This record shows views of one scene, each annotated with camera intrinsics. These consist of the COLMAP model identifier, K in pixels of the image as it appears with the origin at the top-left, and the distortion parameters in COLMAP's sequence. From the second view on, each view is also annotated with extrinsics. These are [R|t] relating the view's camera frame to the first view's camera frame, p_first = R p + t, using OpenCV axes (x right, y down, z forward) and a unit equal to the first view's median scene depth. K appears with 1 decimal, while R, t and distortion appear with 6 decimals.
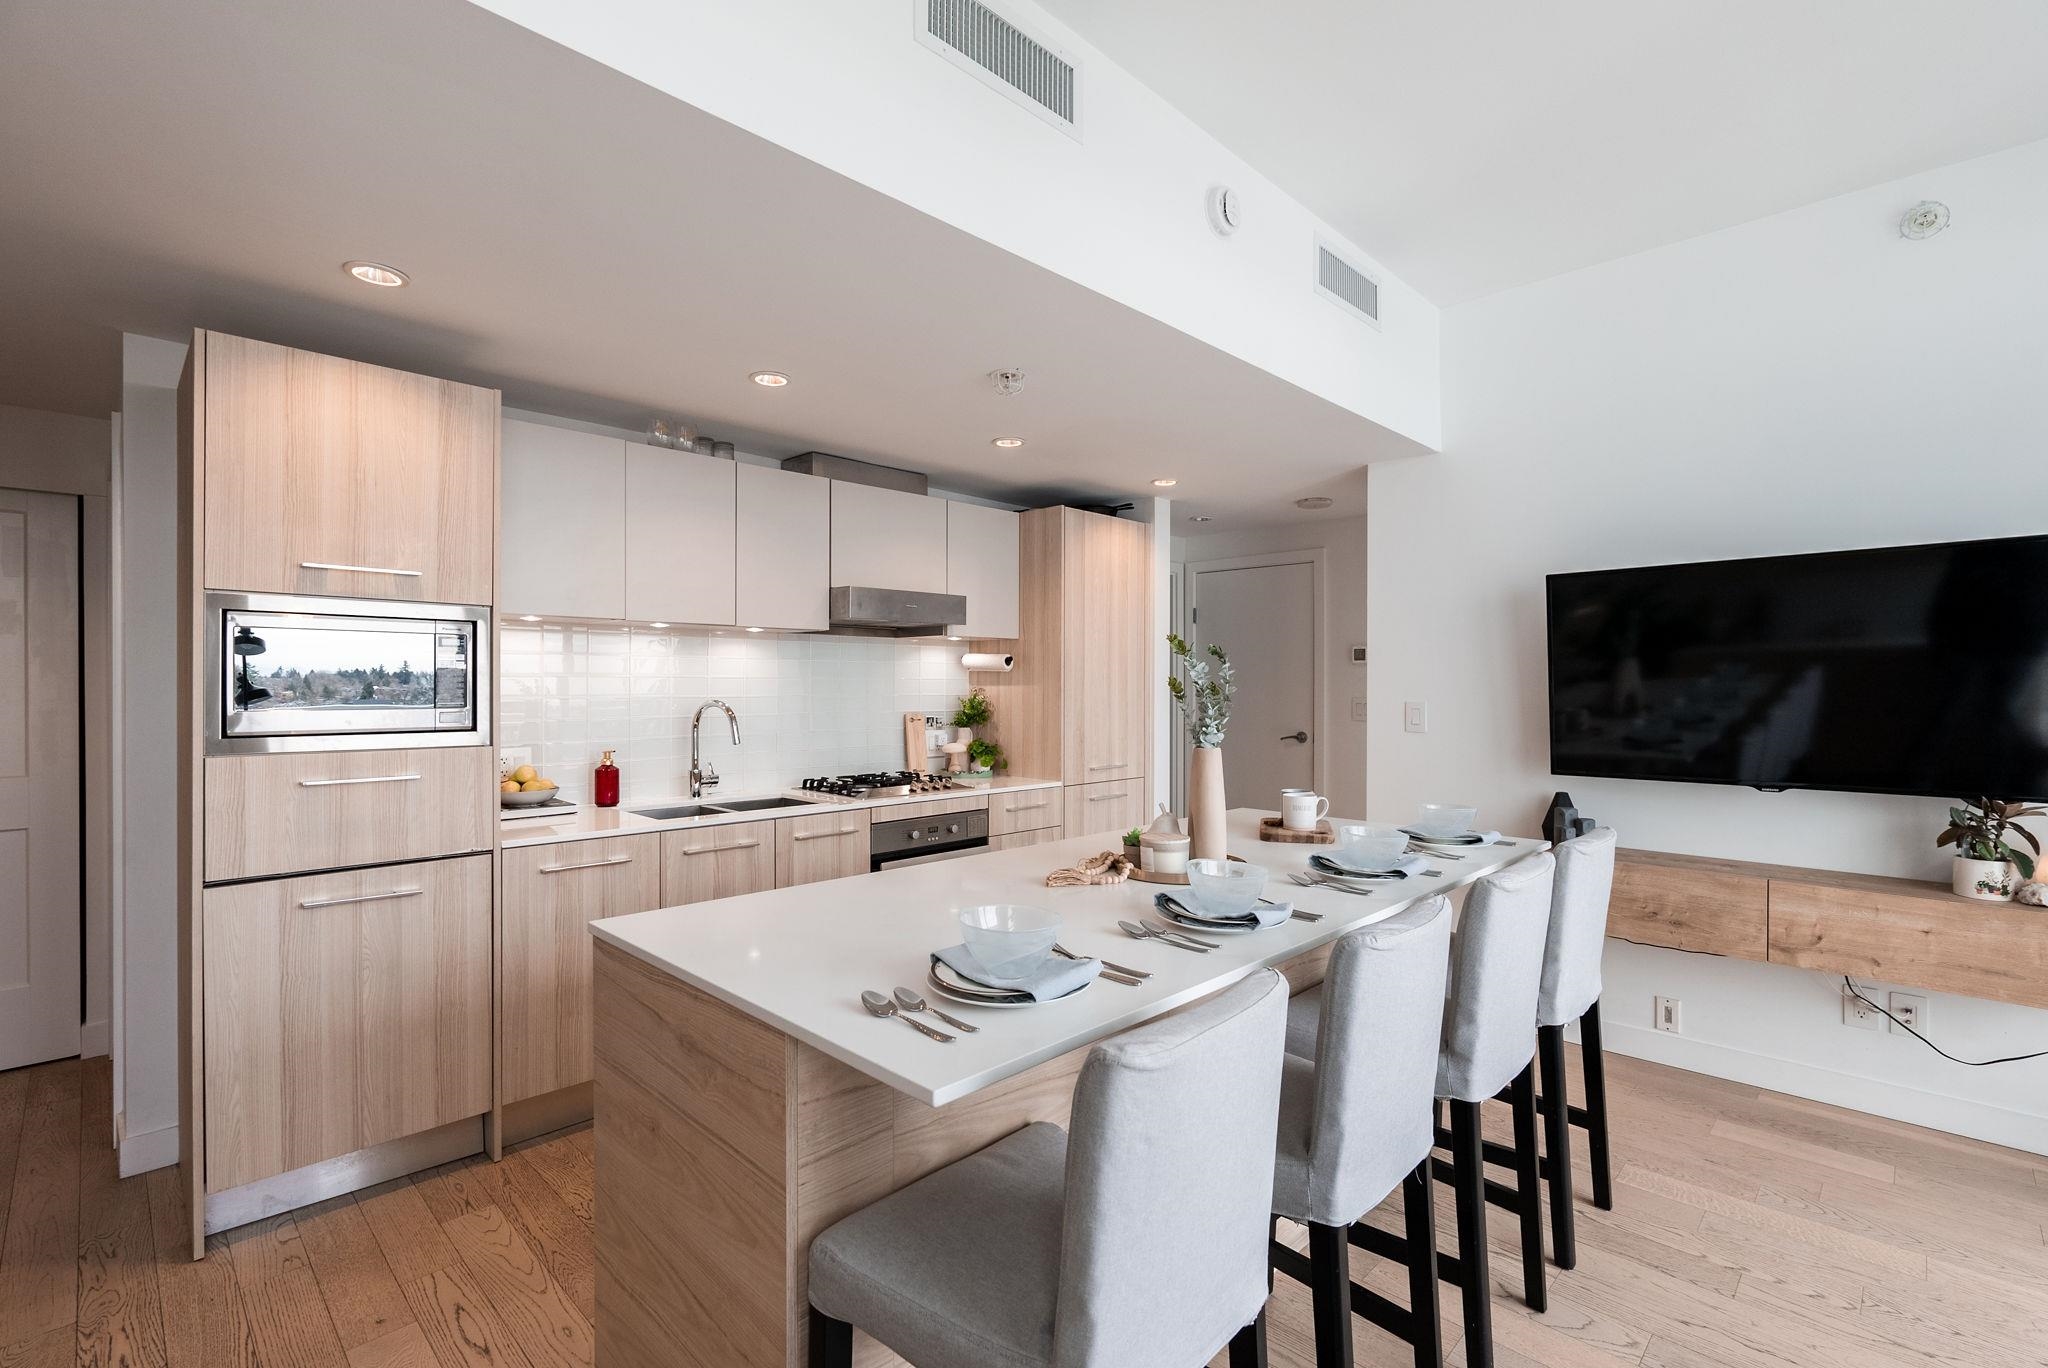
lens RADIAL K [[936.3, 0, 1015.7], [0, 936.3, 690.5], [0, 0, 1]] dist [-0.005217, 0.002645]
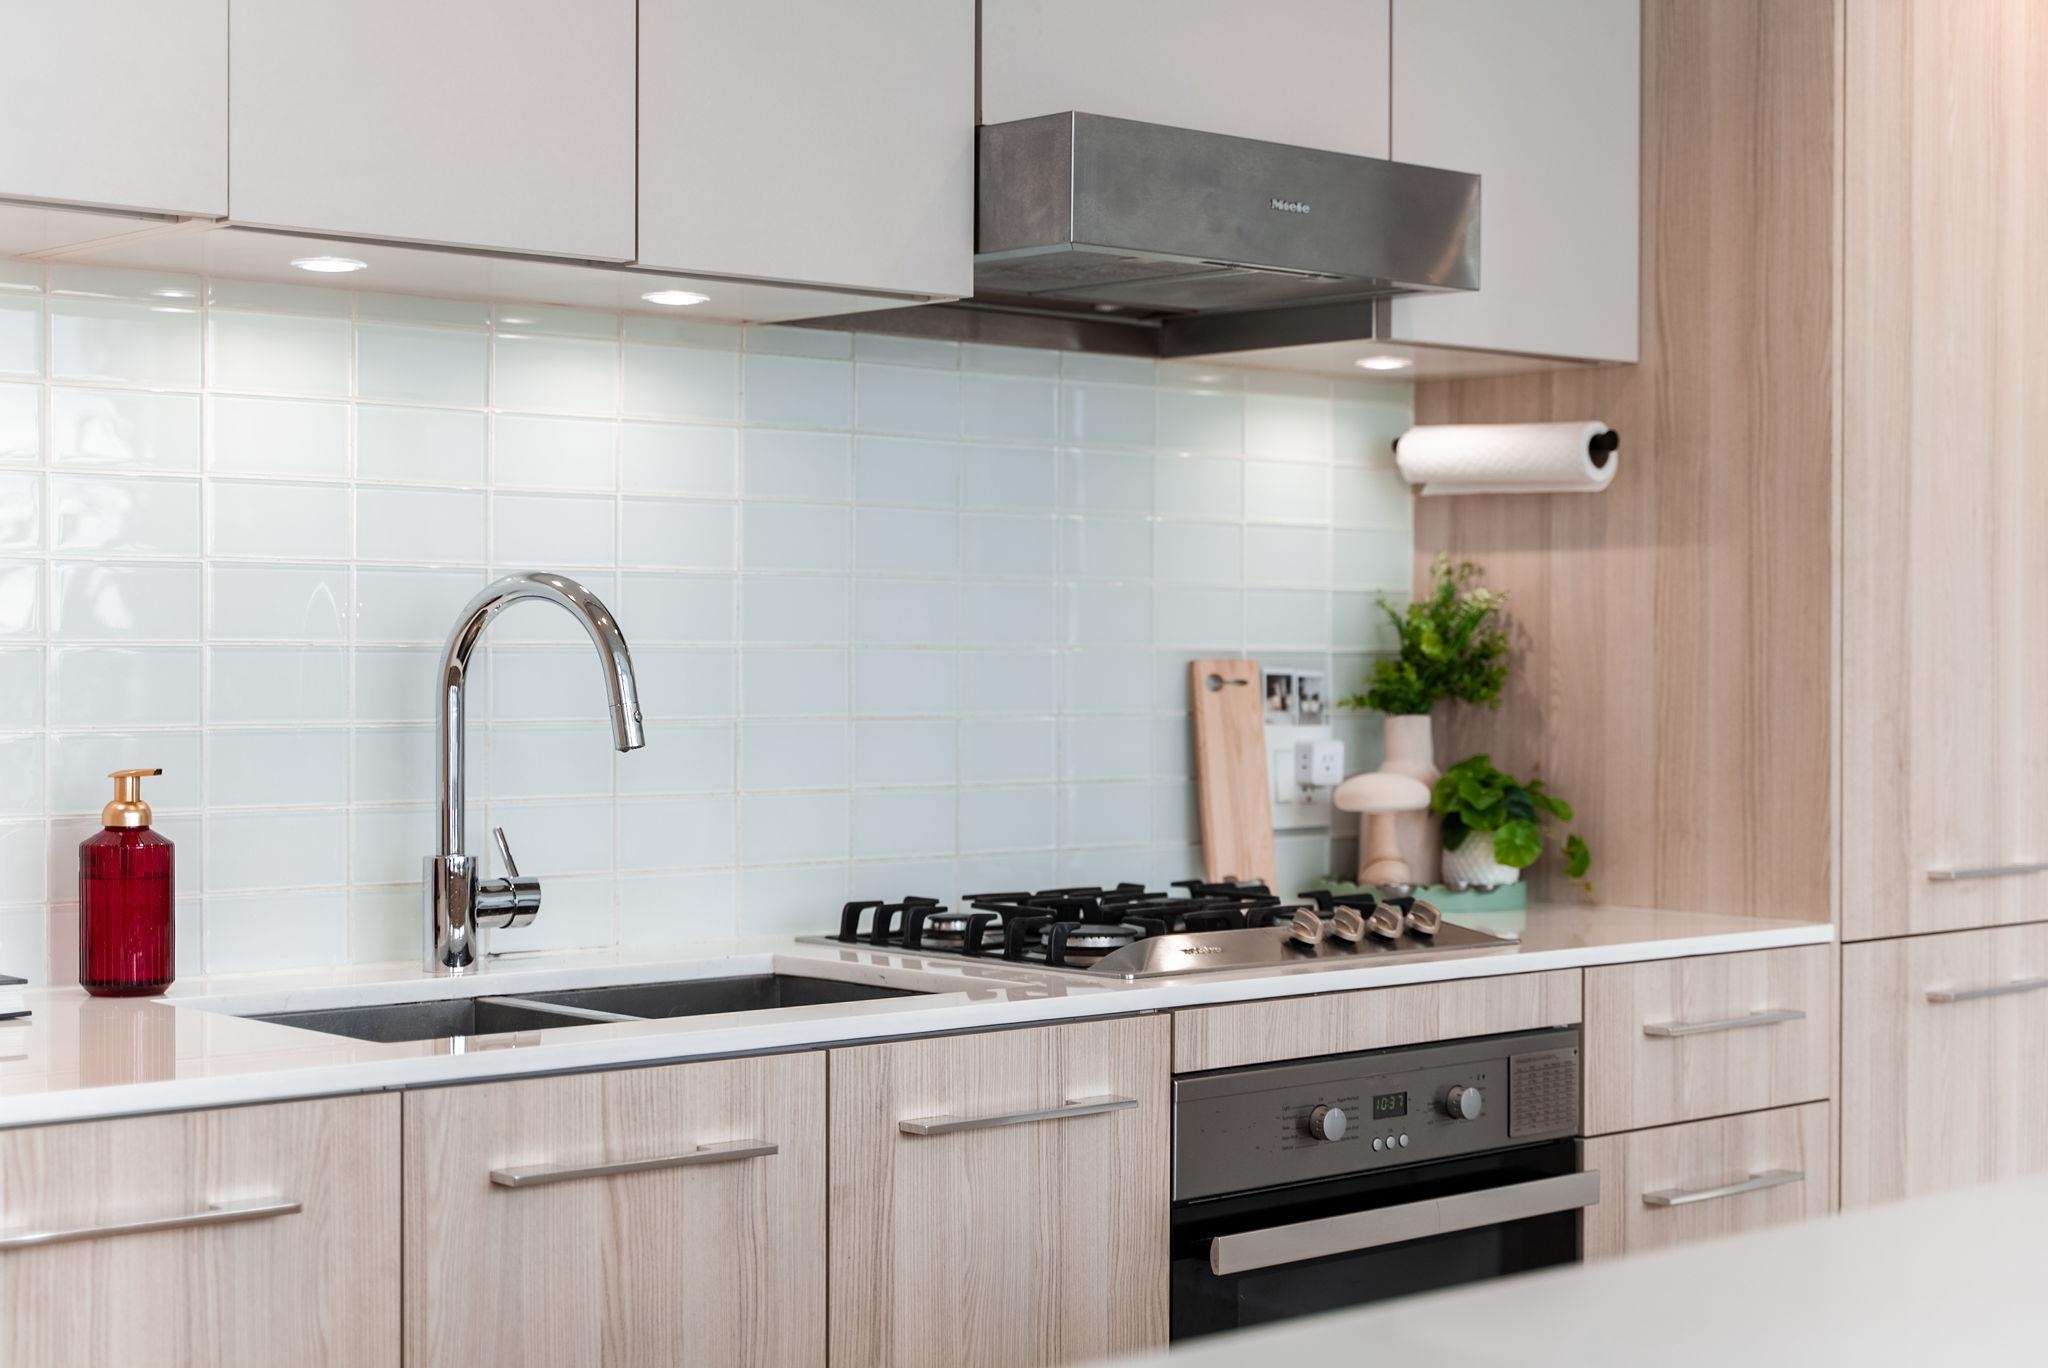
lens RADIAL K [[3191.4, 0, 1010.5], [0, 3191.4, 681.4], [0, 0, 1]] dist [0.002835, 0.000000]
pose [[0.998568, 0.000438, -0.053497, -0.136766], [-0.000412, 1.000000, 0.000492, 0.035069], [0.053497, -0.000469, 0.998568, 0.147468]]
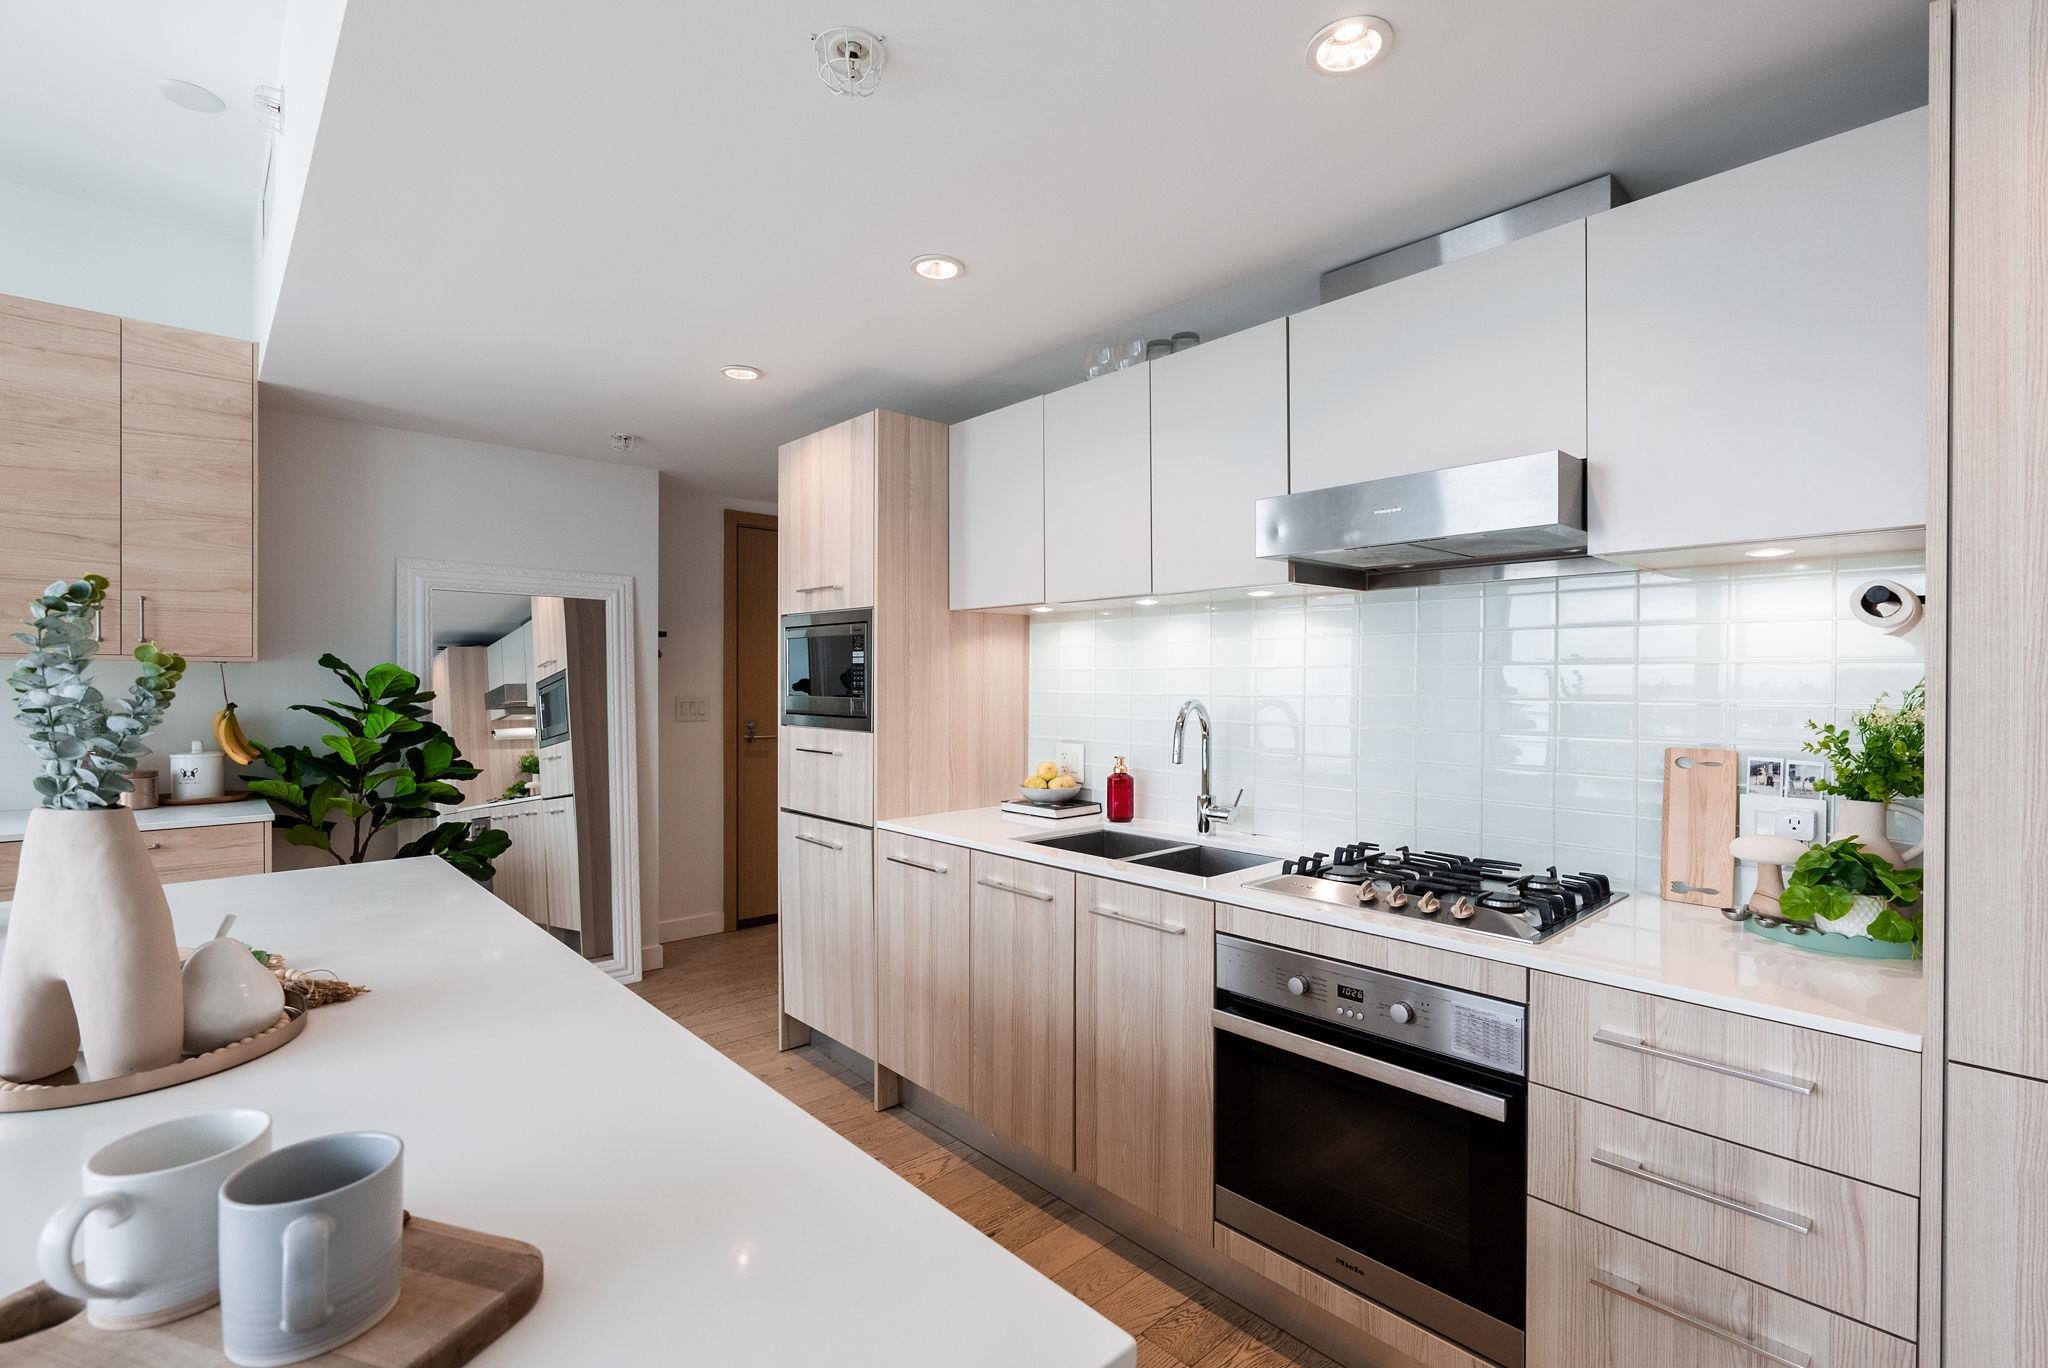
lens RADIAL K [[936.3, 0, 1035.8], [0, 936.3, 681.6], [0, 0, 1]] dist [-0.005217, 0.002645]
pose [[-0.045692, 0.001674, -0.998954, 0.359072], [-0.007100, 0.999973, 0.002000, -0.003632], [0.998930, 0.007184, -0.045679, 0.826391]]
